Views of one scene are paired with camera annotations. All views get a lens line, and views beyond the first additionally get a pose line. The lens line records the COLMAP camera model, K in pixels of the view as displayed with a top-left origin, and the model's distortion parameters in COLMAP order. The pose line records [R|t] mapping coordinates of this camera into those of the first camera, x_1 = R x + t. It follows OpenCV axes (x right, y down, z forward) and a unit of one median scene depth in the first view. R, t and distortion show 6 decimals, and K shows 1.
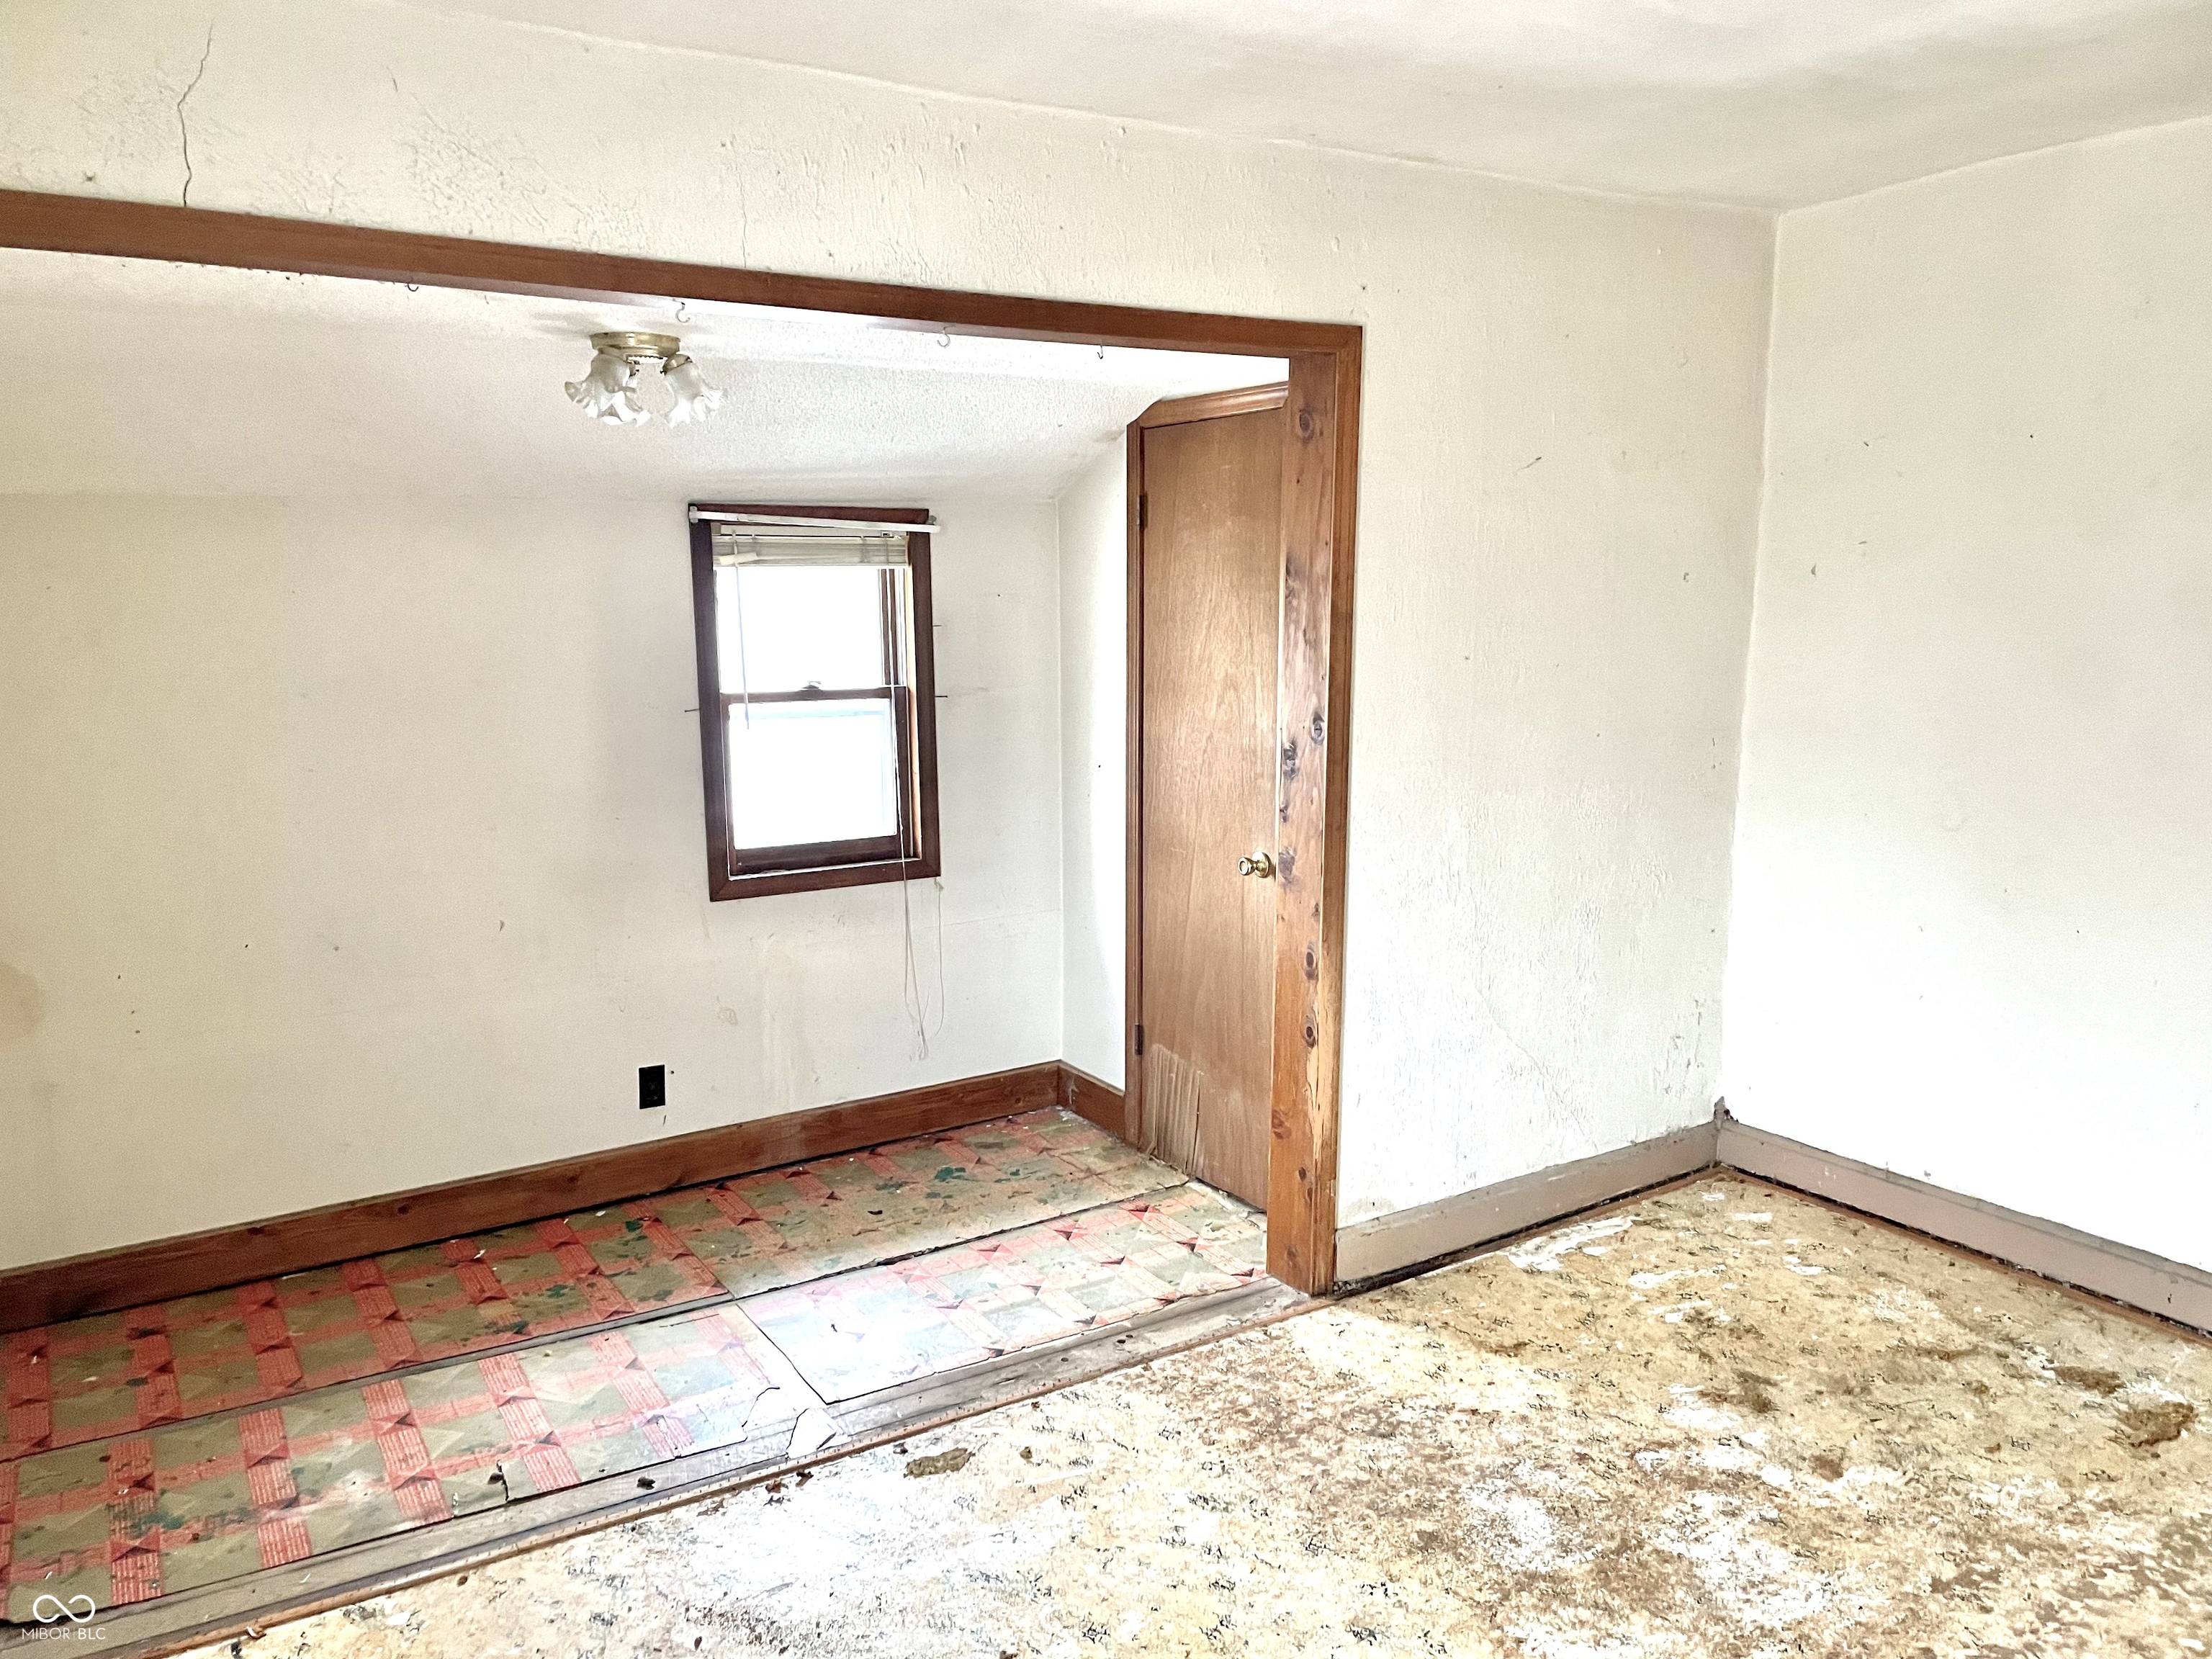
lens RADIAL K [[1668.1, 0, 1093.6], [0, 1668.1, 842.5], [0, 0, 1]] dist [0.101922, -0.121531]
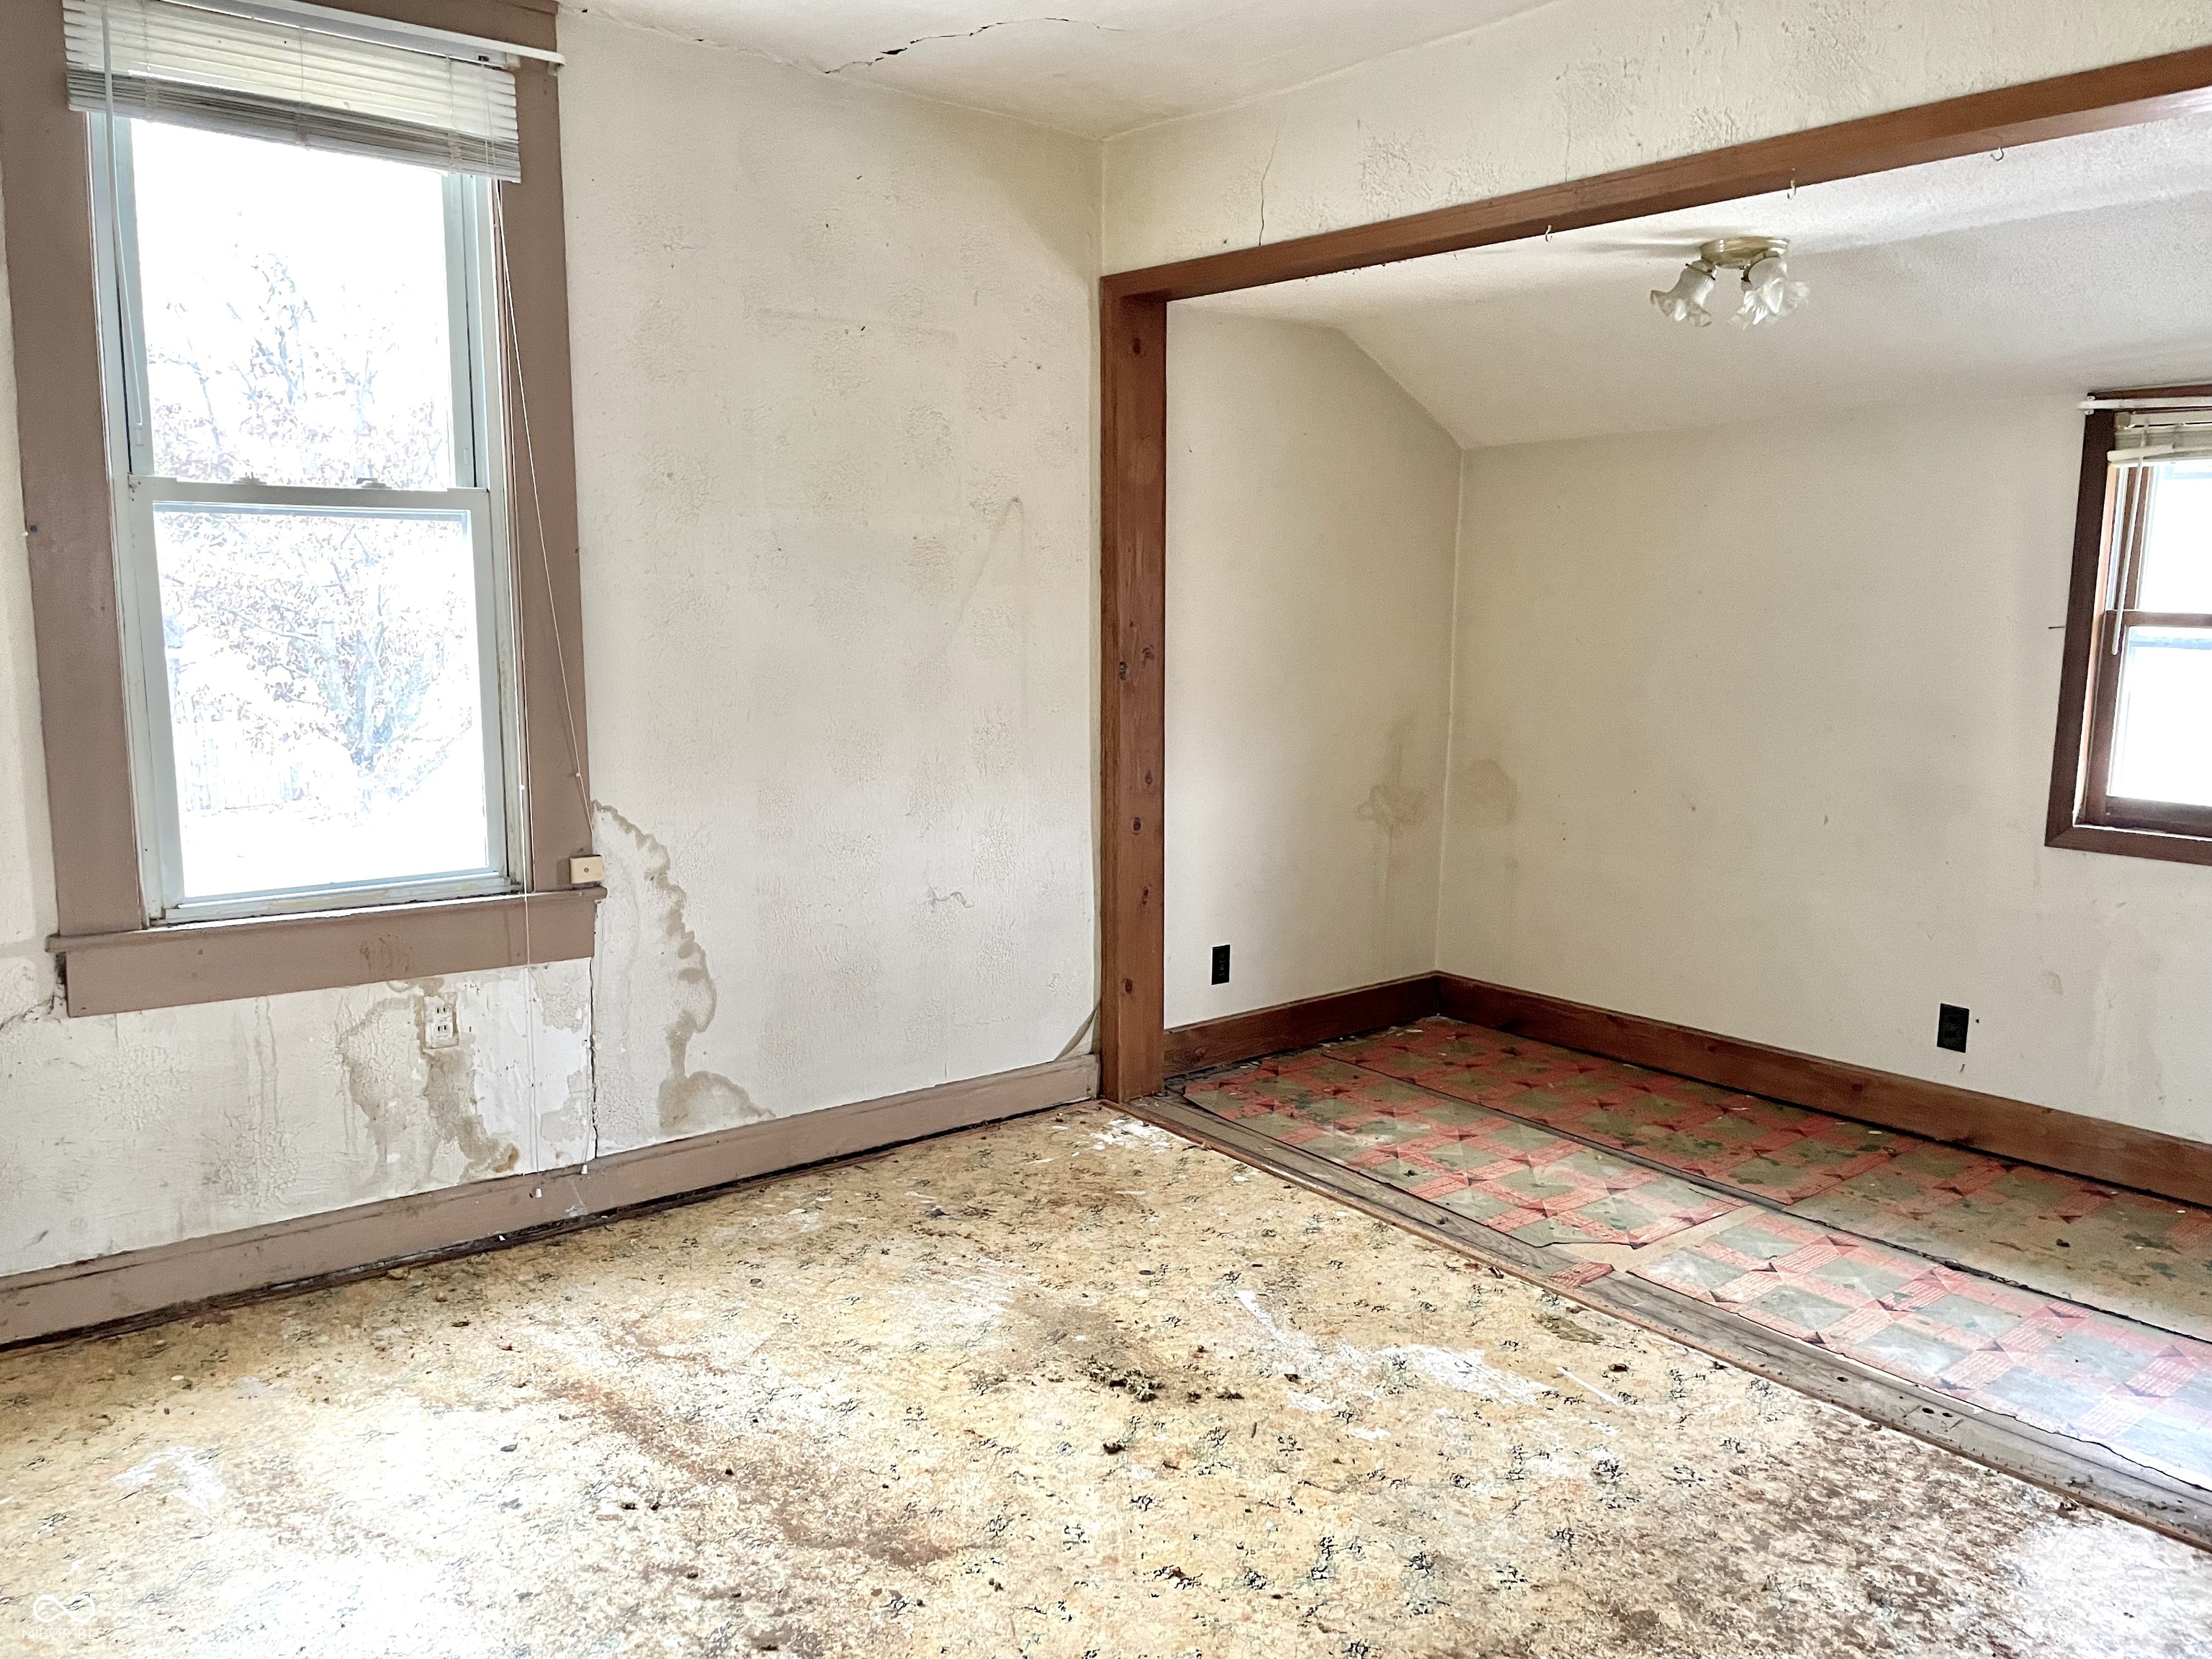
lens RADIAL K [[1668.1, 0, 1093.6], [0, 1668.1, 842.5], [0, 0, 1]] dist [0.101922, -0.121531]
pose [[0.104680, 0.158726, -0.981758, 0.764014], [-0.160816, 0.976891, 0.140792, -0.015614], [0.981417, 0.143144, 0.127787, 0.501317]]
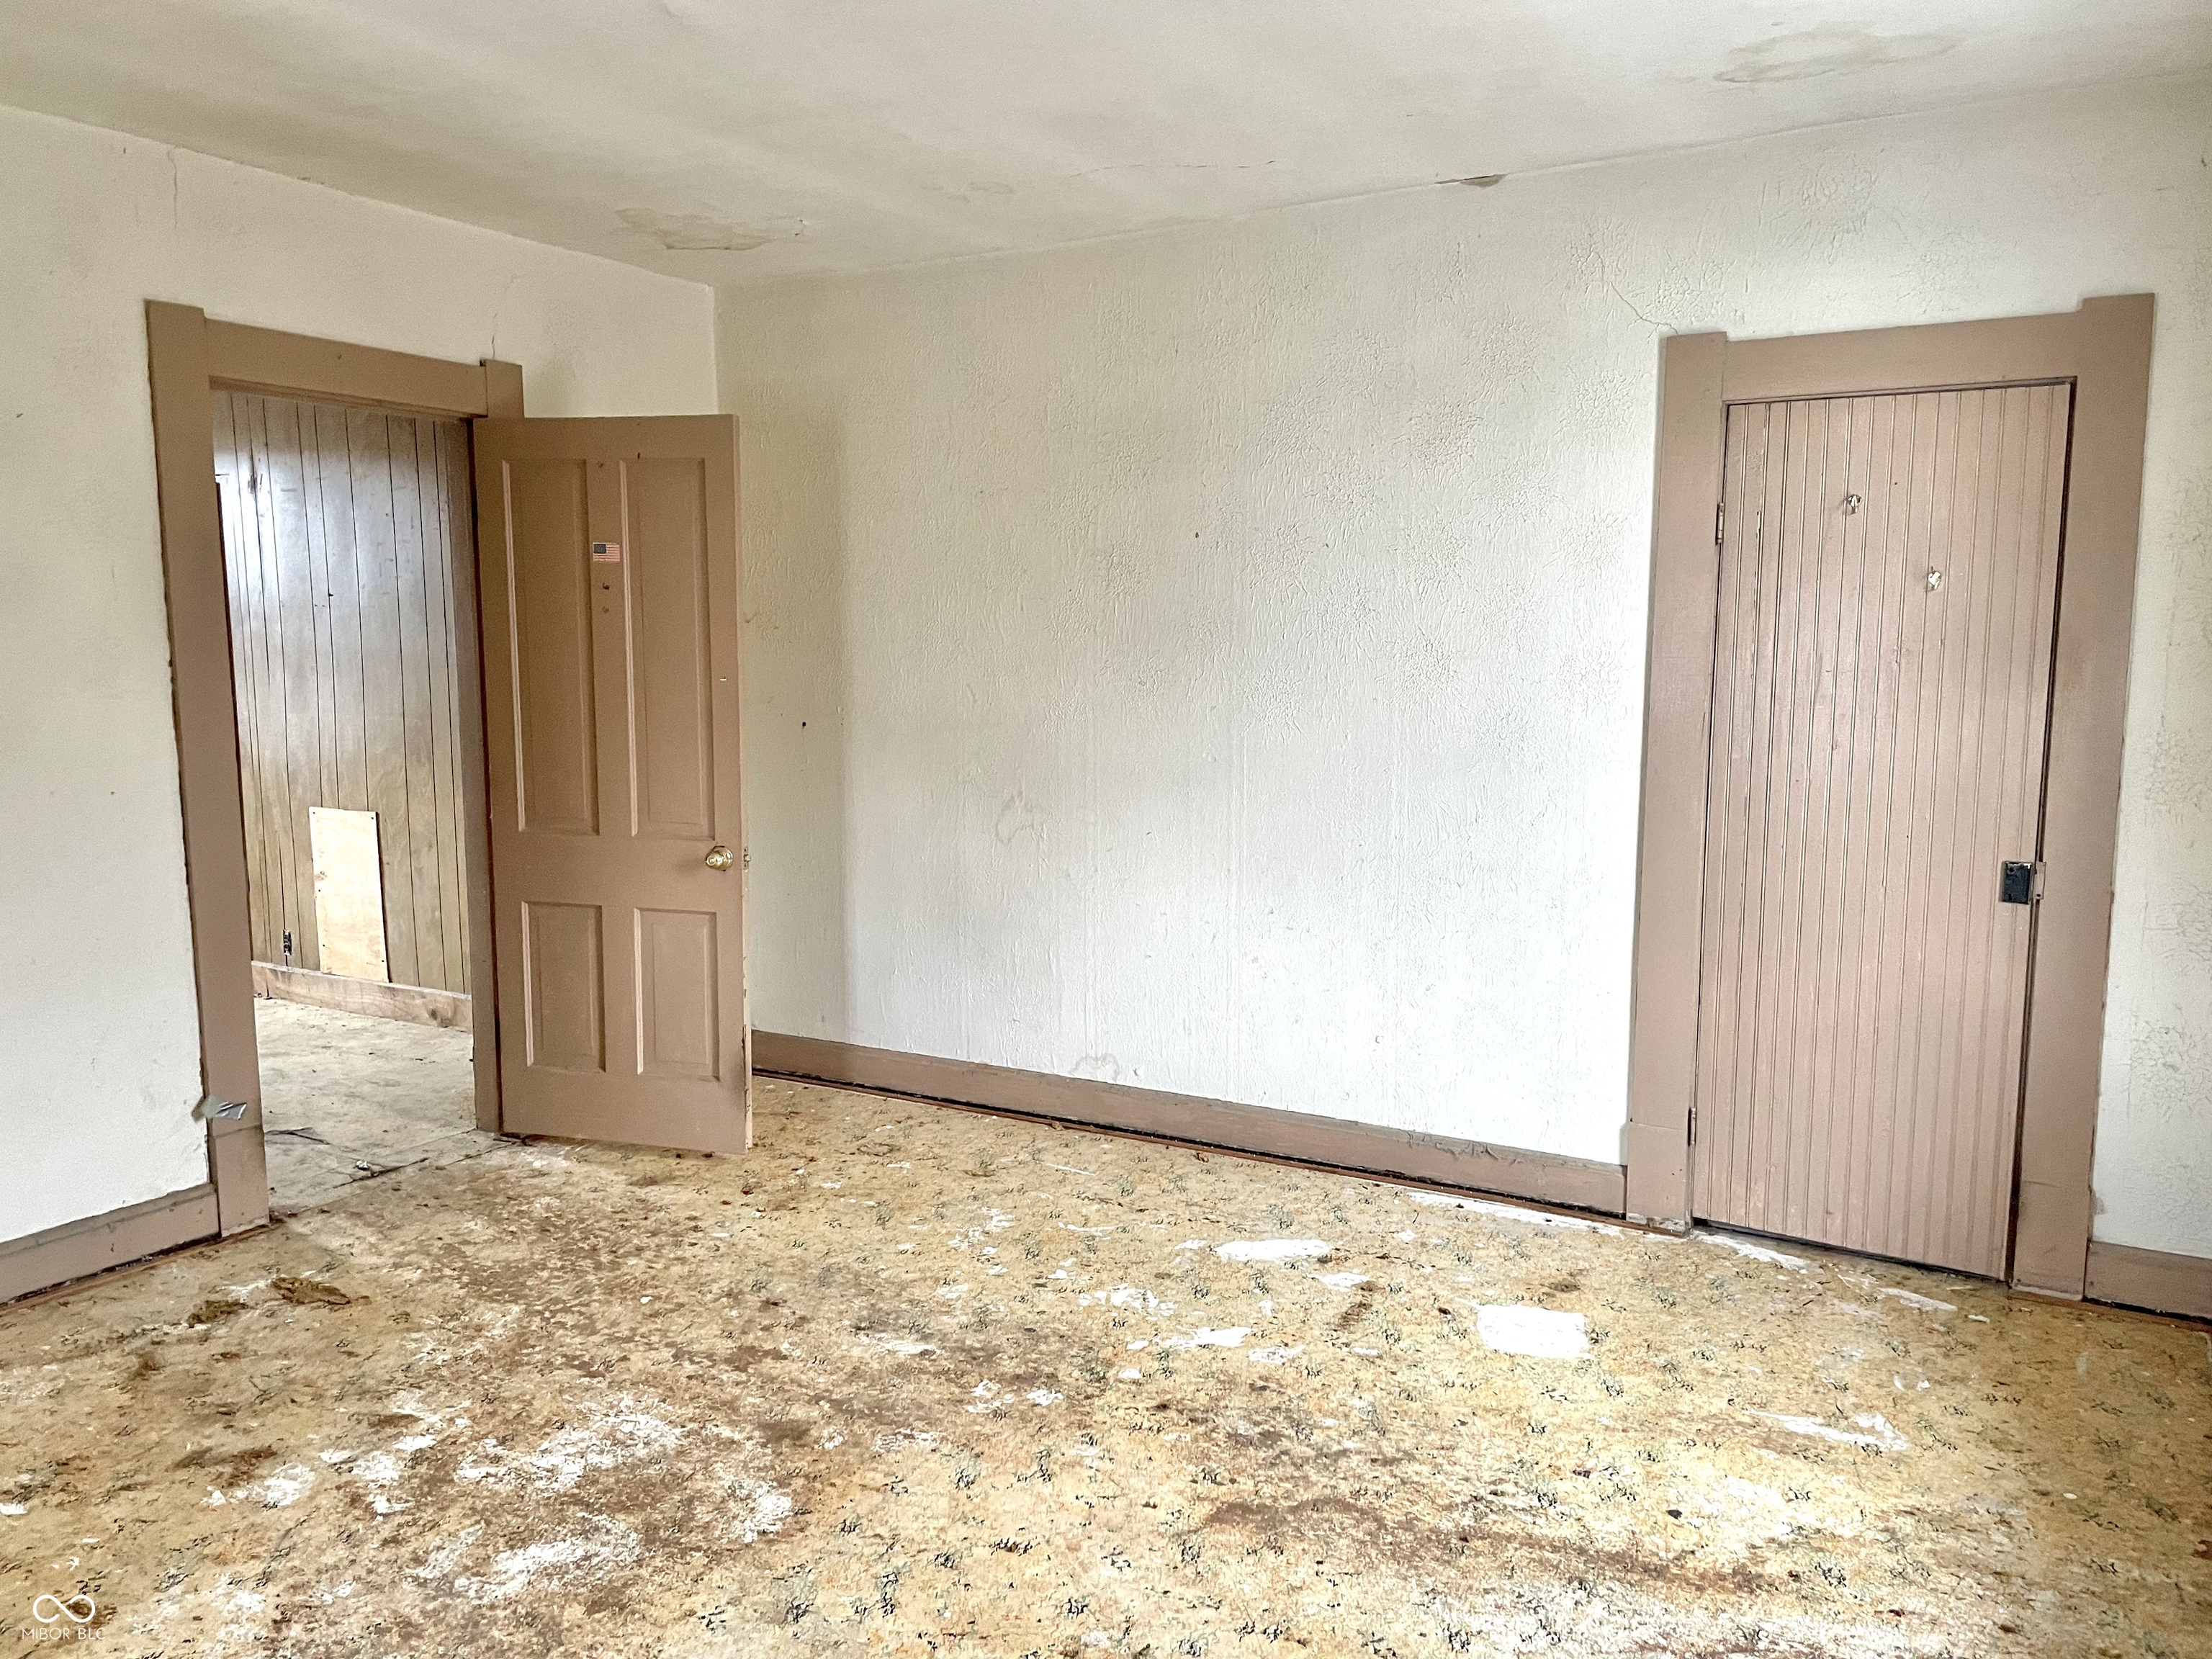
lens RADIAL K [[1668.1, 0, 1093.6], [0, 1668.1, 842.5], [0, 0, 1]] dist [0.101922, -0.121531]
pose [[-0.449155, -0.119313, 0.885452, -0.564276], [0.141793, 0.968964, 0.202493, -0.105182], [-0.882131, 0.216501, -0.418297, 0.898194]]
